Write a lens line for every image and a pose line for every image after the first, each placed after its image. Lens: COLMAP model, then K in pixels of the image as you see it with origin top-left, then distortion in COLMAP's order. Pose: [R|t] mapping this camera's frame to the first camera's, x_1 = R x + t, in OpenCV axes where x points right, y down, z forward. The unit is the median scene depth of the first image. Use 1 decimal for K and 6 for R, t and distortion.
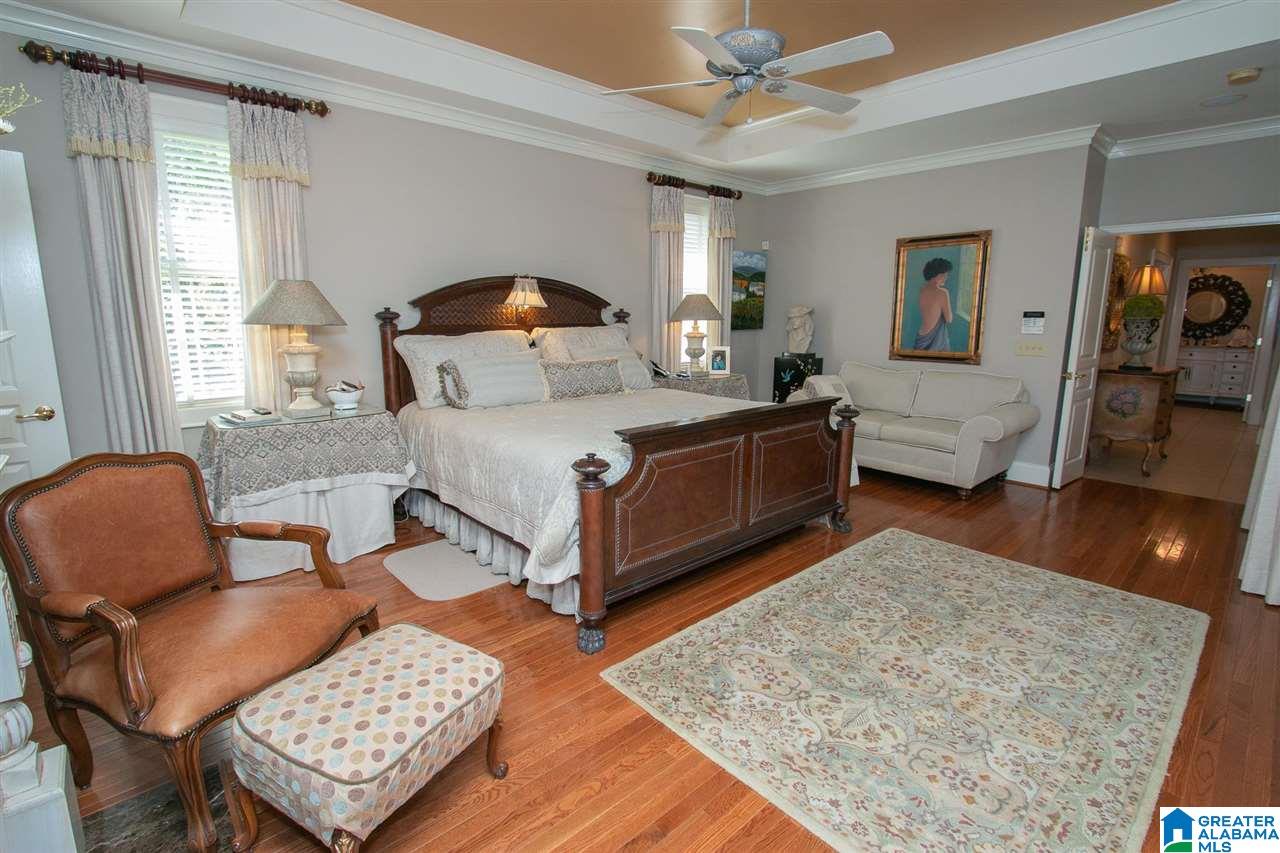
lens RADIAL K [[585.1, 0, 635.4], [0, 585.1, 421.3], [0, 0, 1]] dist [-0.019584, 0.003463]
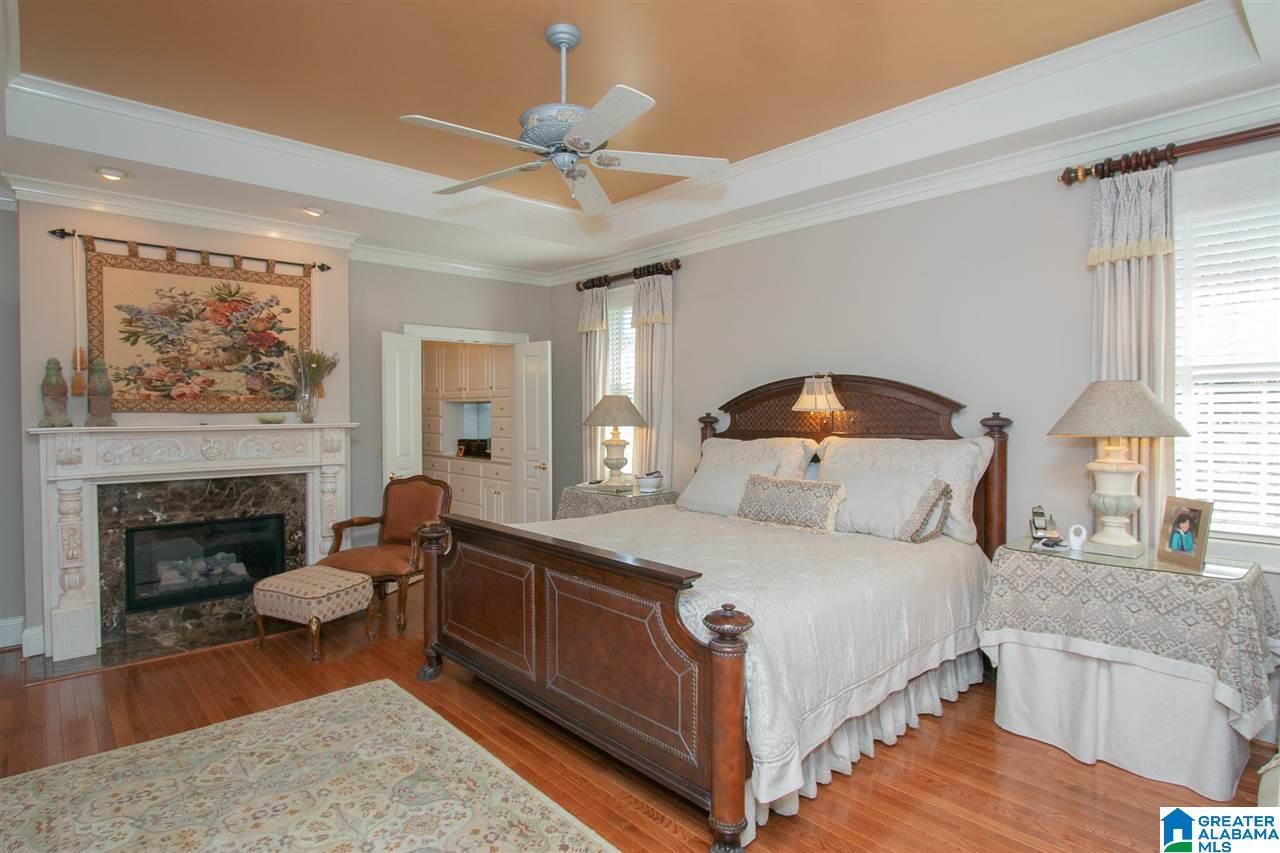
lens RADIAL K [[752.0, 0, 638.3], [0, 752.0, 388.0], [0, 0, 1]] dist [0.044789, 0.000480]
pose [[-0.037645, -0.037586, -0.998584, 1.004070], [-0.188410, 0.981637, -0.029846, -0.168924], [0.981369, 0.187020, -0.044036, 0.899957]]
